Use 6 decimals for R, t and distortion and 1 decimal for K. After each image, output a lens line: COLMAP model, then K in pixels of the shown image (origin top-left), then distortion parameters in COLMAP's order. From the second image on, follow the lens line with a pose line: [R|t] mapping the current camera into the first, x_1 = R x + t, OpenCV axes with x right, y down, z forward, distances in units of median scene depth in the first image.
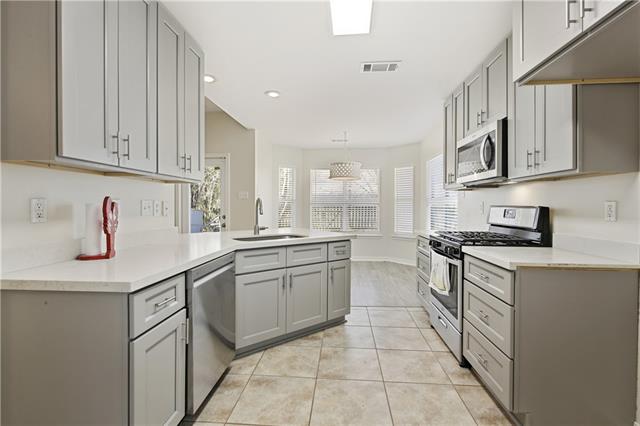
lens RADIAL K [[292.0, 0, 321.7], [0, 292.0, 206.0], [0, 0, 1]] dist [0.000896, 0.000133]
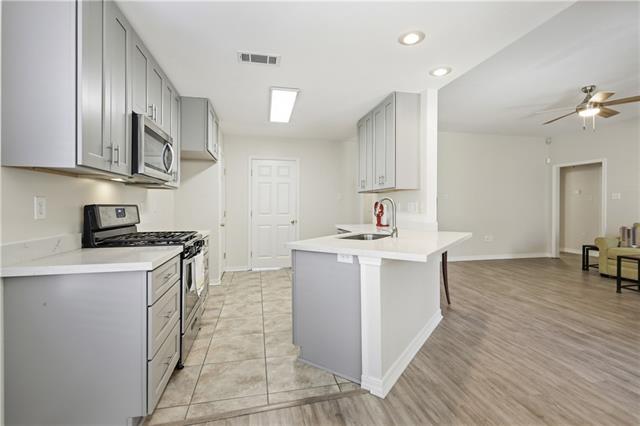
lens RADIAL K [[292.0, 0, 321.7], [0, 292.0, 206.0], [0, 0, 1]] dist [0.000896, 0.000133]
pose [[-0.956506, -0.004166, -0.291683, 0.278558], [-0.006094, 0.999965, 0.005703, -0.004860], [0.291649, 0.007232, -0.956498, 1.960896]]
